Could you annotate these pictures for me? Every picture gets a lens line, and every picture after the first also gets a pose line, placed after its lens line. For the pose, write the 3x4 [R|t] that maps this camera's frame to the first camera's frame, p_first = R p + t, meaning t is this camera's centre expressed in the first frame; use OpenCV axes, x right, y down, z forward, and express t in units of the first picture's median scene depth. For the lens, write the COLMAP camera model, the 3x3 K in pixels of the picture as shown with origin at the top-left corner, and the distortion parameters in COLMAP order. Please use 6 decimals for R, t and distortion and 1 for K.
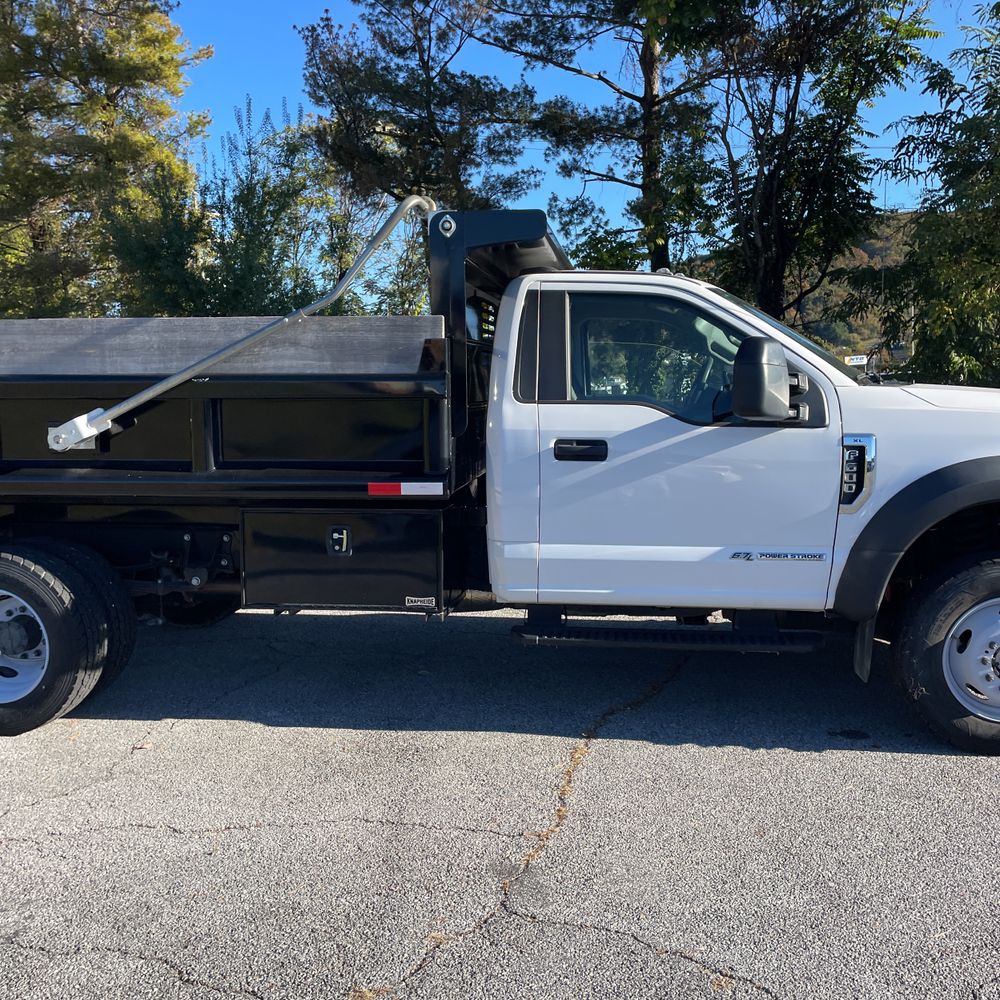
lens RADIAL K [[987.4, 0, 500.0], [0, 987.4, 500.0], [0, 0, 1]] dist [0.111367, -0.147674]
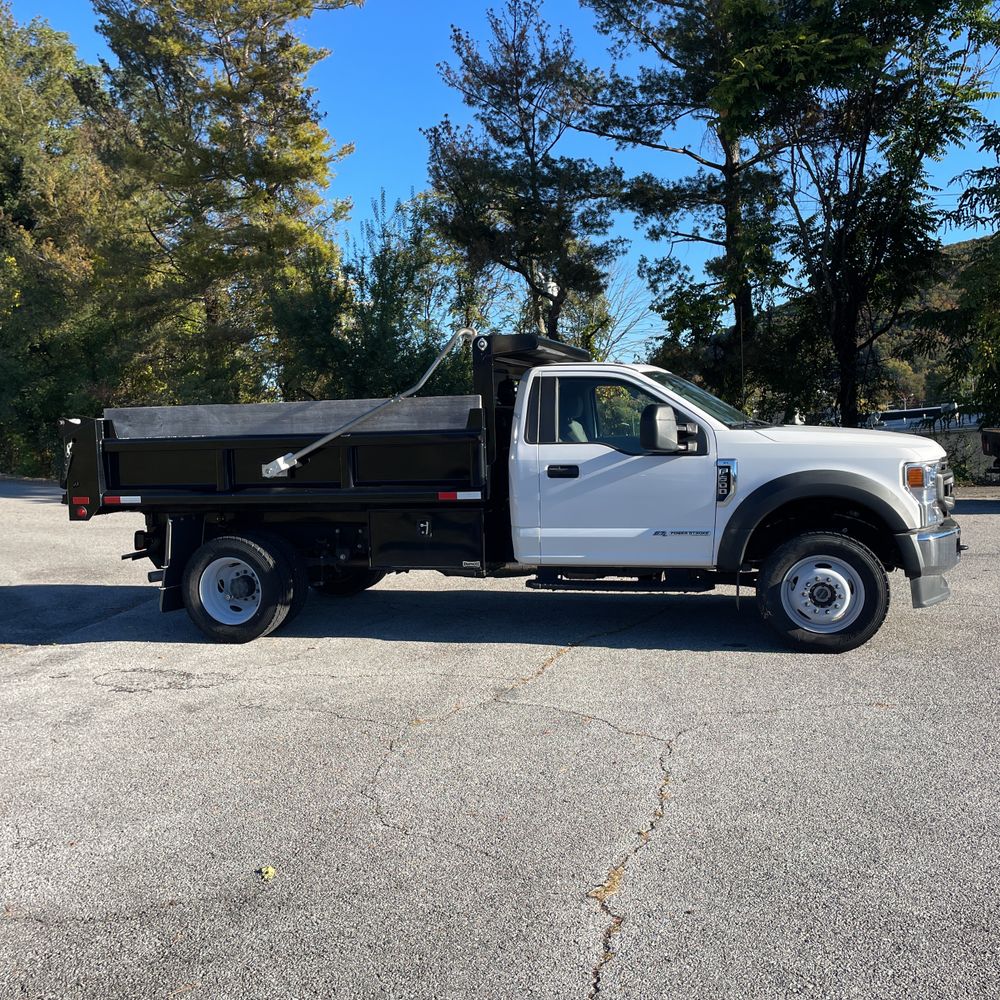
lens RADIAL K [[987.4, 0, 500.0], [0, 987.4, 500.0], [0, 0, 1]] dist [0.111367, -0.147674]
pose [[0.990752, -0.014894, -0.134866, 0.042309], [0.009978, 0.999263, -0.037054, 0.012403], [0.135319, 0.035366, 0.990171, -0.142324]]
